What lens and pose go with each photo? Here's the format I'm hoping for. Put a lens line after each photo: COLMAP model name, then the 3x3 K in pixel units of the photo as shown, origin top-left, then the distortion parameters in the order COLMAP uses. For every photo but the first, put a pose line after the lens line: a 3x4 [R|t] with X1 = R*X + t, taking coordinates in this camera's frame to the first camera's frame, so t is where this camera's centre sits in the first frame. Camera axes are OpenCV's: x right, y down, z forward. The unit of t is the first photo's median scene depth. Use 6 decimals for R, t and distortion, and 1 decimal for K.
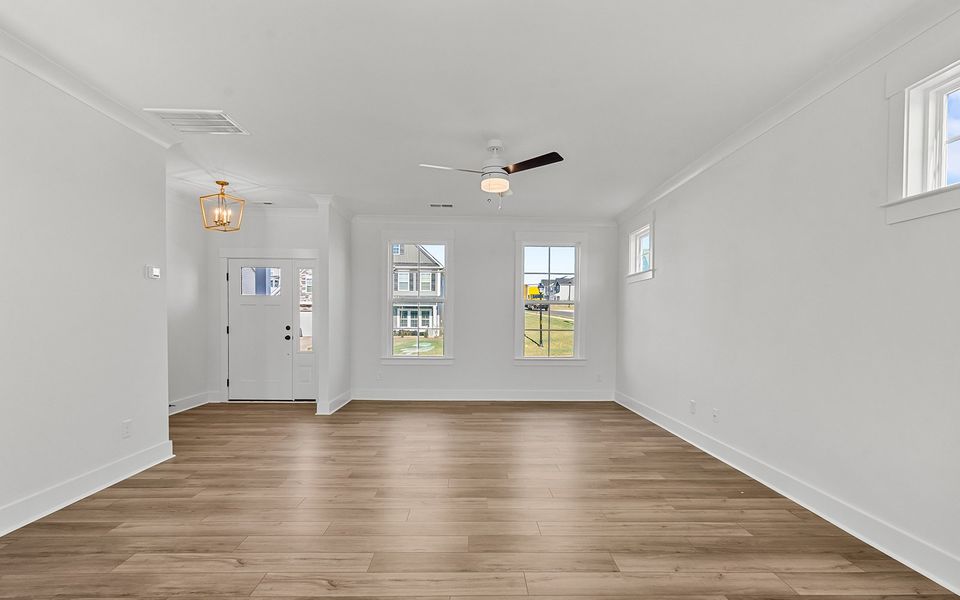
lens RADIAL K [[445.0, 0, 489.4], [0, 445.0, 324.0], [0, 0, 1]] dist [-0.000271, -0.000269]
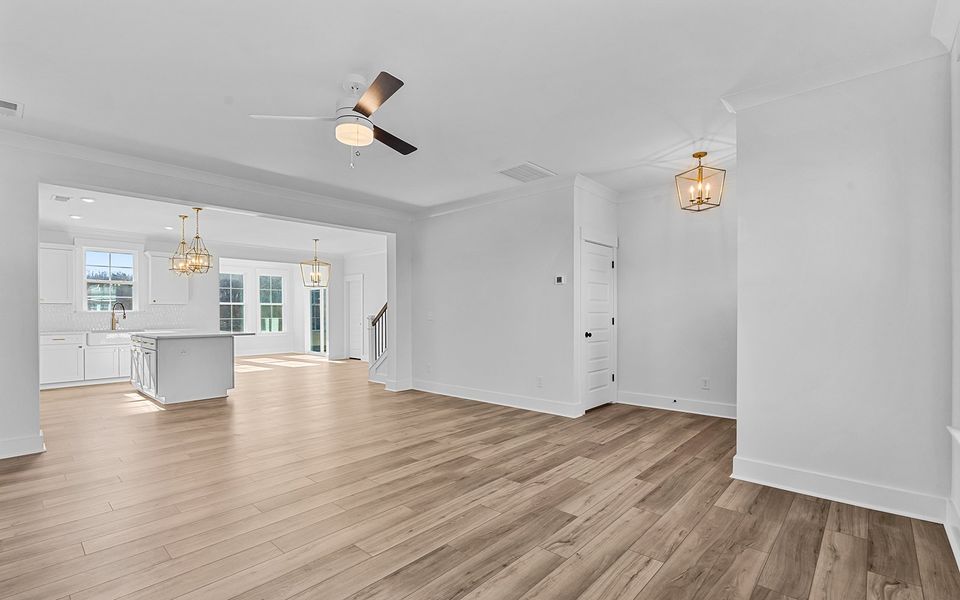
lens RADIAL K [[435.1, 0, 478.1], [0, 435.1, 311.2], [0, 0, 1]] dist [-0.004422, -0.001421]
pose [[-0.696899, -0.007987, -0.717125, 0.309692], [-0.007515, 0.999964, -0.003834, -0.005948], [0.717130, 0.002717, -0.696934, 1.303946]]
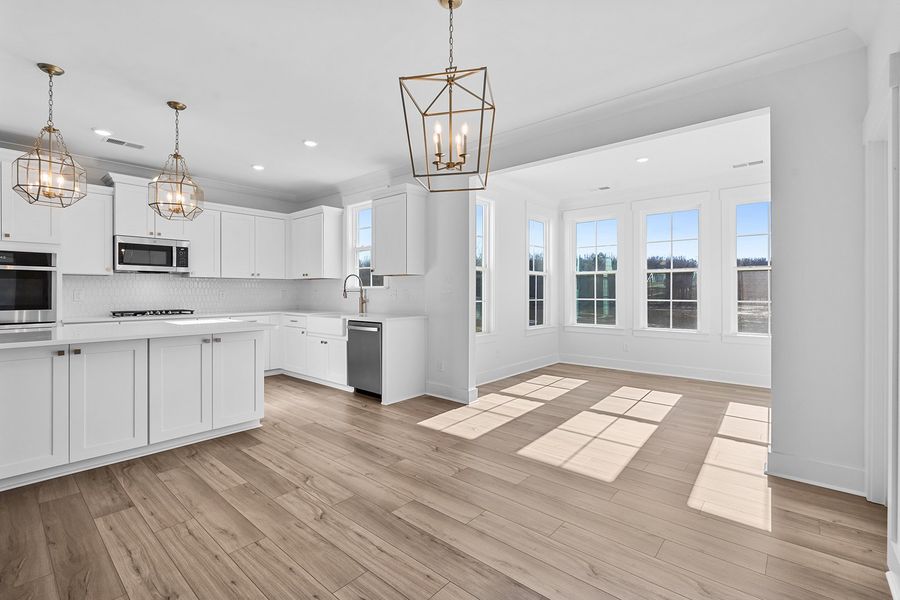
lens RADIAL K [[402.9, 0, 450.1], [0, 402.9, 293.0], [0, 0, 1]] dist [-0.003792, -0.000747]
pose [[-0.734384, -0.008099, 0.678686, -0.815681], [0.001153, 0.999912, 0.013180, -0.000834], [-0.678734, 0.010462, -0.734310, -0.131574]]
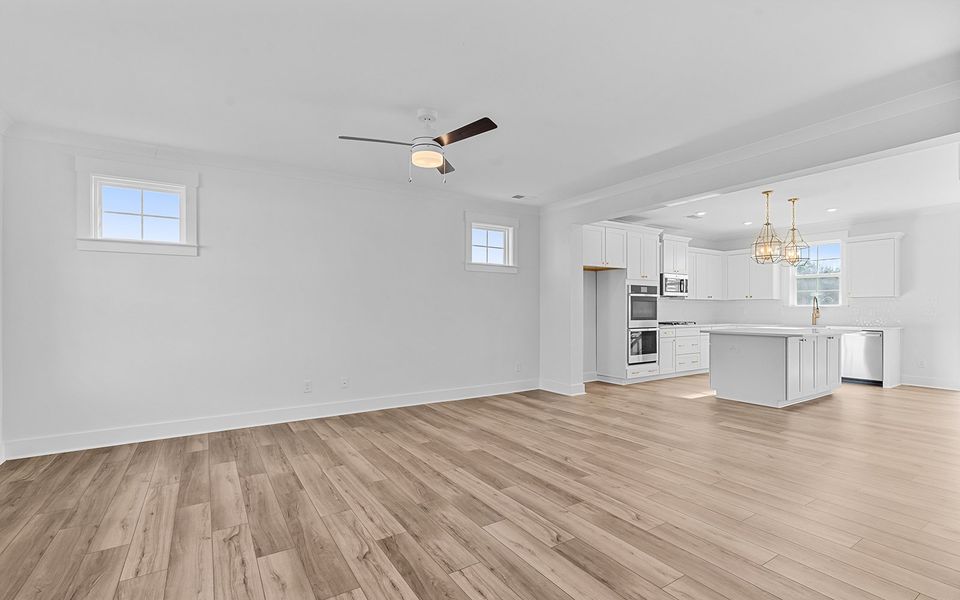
lens RADIAL K [[435.1, 0, 478.1], [0, 435.1, 311.2], [0, 0, 1]] dist [-0.004422, -0.001421]
pose [[-0.509896, -0.009663, 0.860182, -0.610119], [0.006015, 0.999872, 0.014798, -0.011605], [-0.860215, 0.012719, -0.509773, 1.059612]]
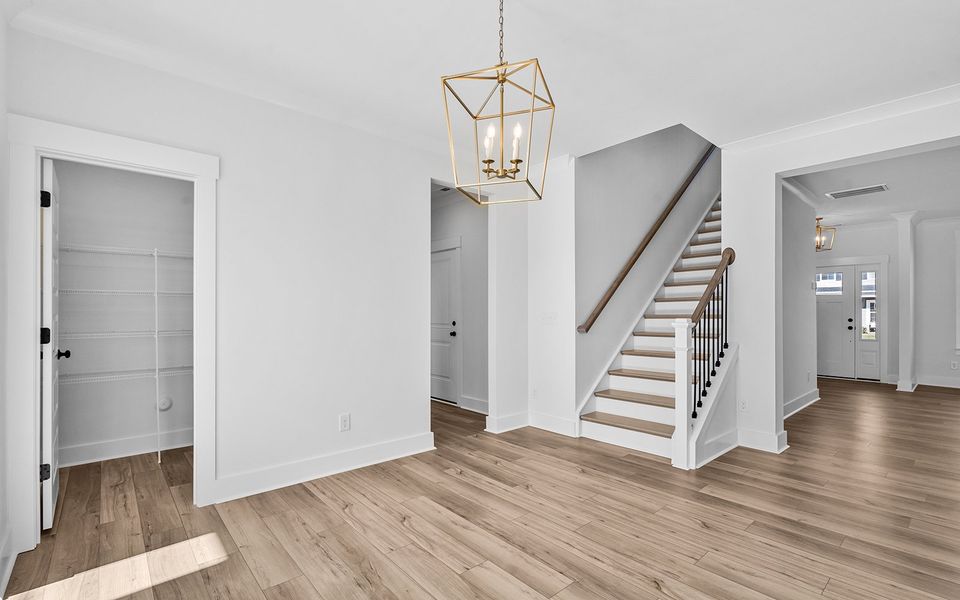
lens RADIAL K [[435.1, 0, 478.1], [0, 435.1, 311.2], [0, 0, 1]] dist [-0.004422, -0.001421]
pose [[0.633903, -0.012804, -0.773307, -0.222877], [-0.001302, 0.999844, -0.017623, 0.007882], [0.773412, 0.012178, 0.633787, -0.724063]]
